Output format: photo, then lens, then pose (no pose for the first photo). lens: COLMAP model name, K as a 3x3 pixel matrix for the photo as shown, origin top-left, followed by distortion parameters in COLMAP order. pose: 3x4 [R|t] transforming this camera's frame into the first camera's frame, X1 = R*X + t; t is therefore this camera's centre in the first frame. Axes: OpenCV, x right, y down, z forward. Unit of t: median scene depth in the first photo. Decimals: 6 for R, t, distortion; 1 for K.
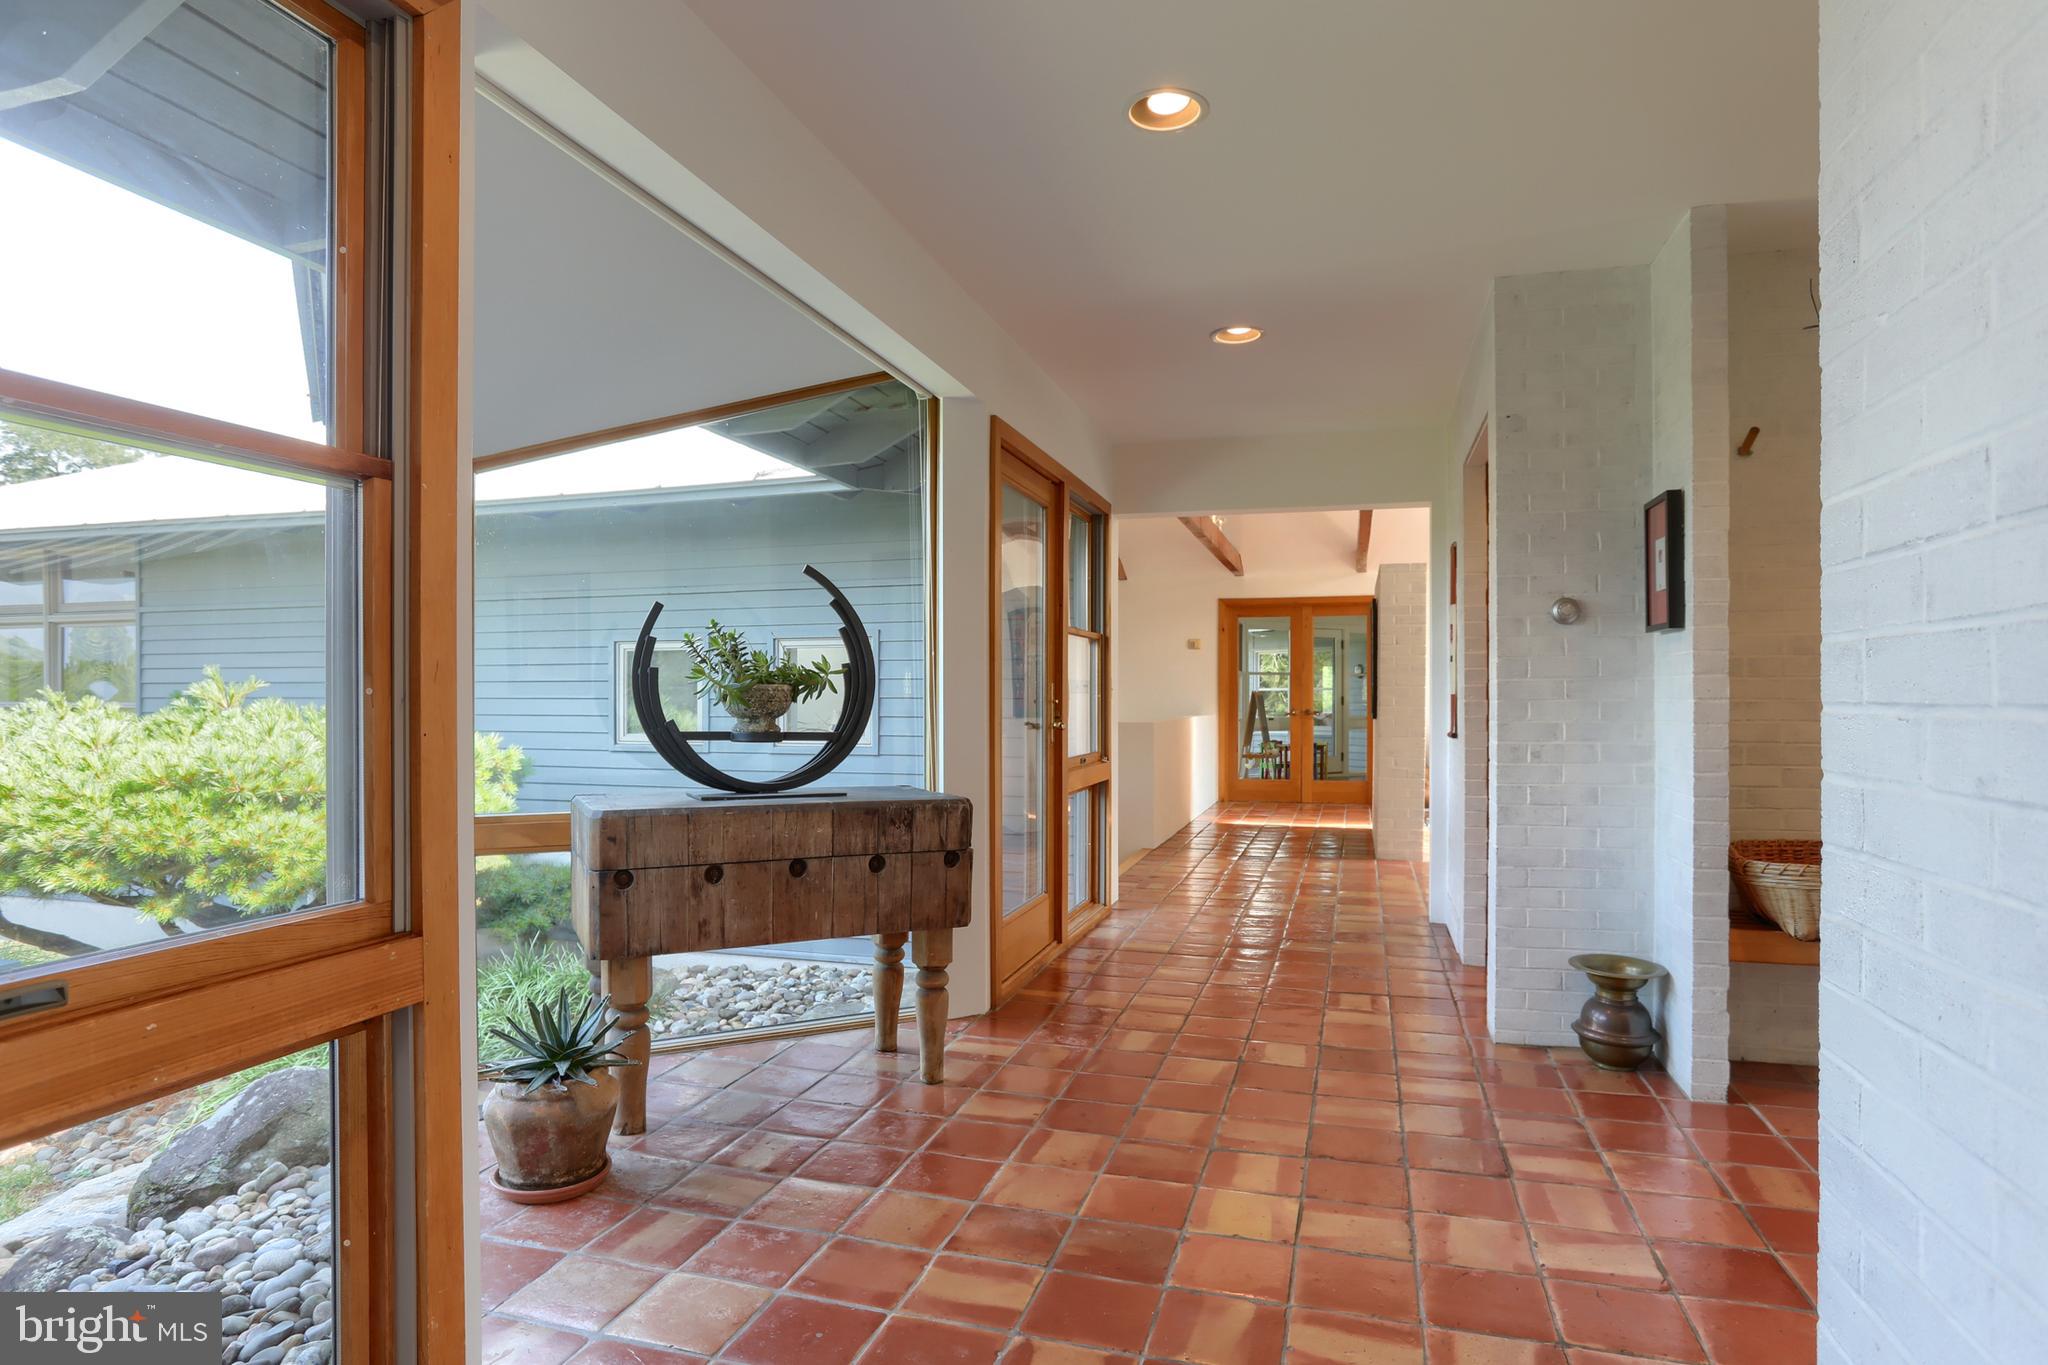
lens RADIAL K [[1128.4, 0, 1019.7], [0, 1128.4, 690.4], [0, 0, 1]] dist [-0.034612, 0.000456]
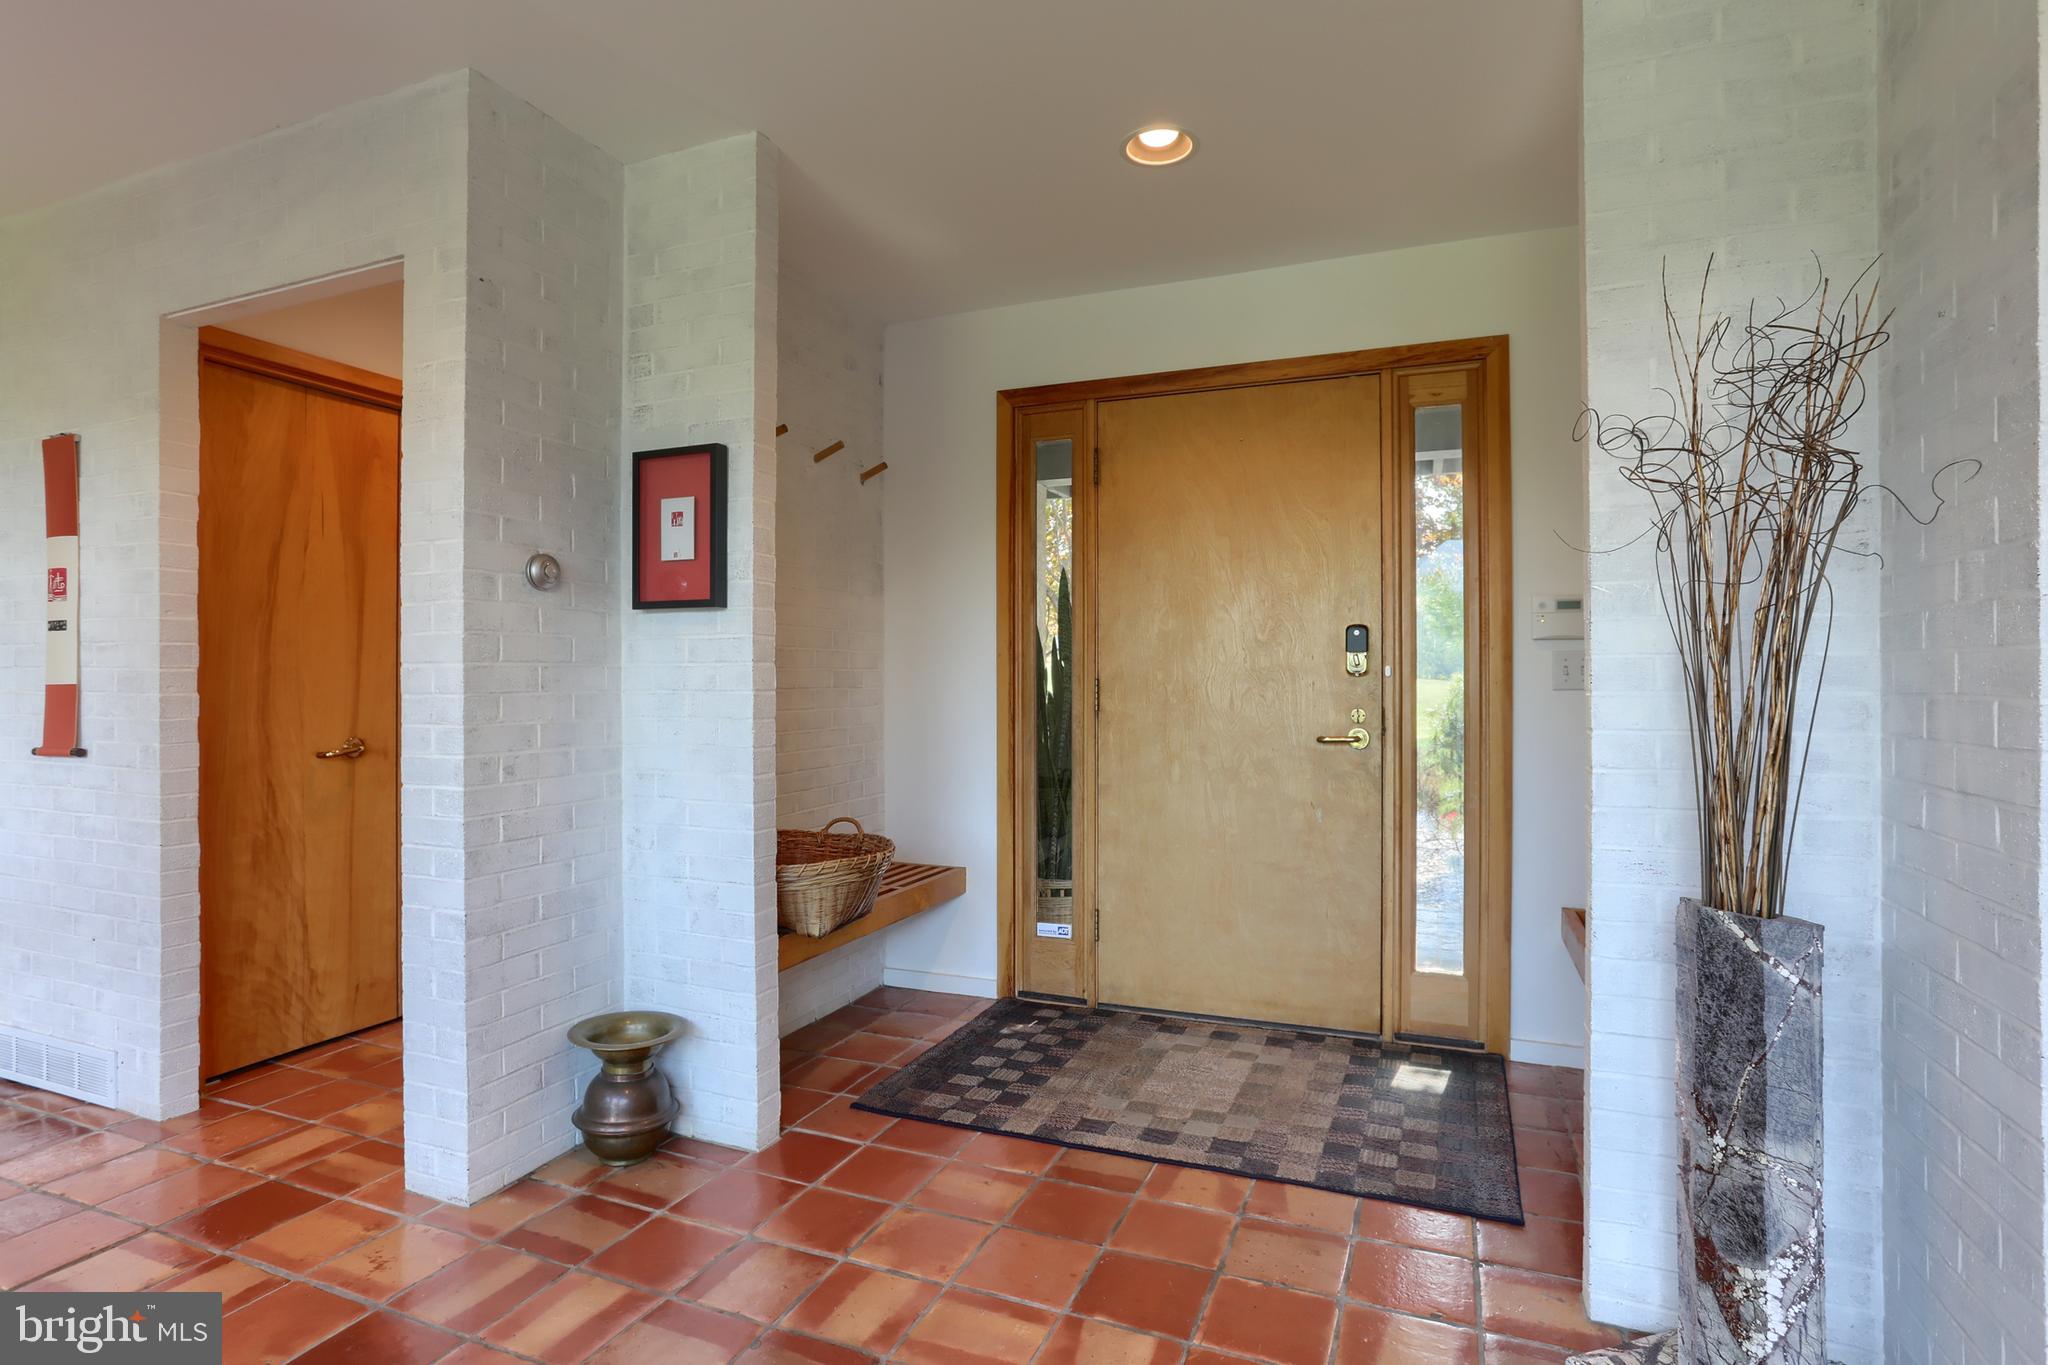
lens RADIAL K [[1020.7, 0, 1017.7], [0, 1020.7, 685.5], [0, 0, 1]] dist [-0.057524, 0.034569]
pose [[0.096102, 0.000340, 0.995371, -0.156456], [-0.004703, 0.999989, 0.000113, 0.002505], [-0.995360, -0.004692, 0.096102, 0.697809]]
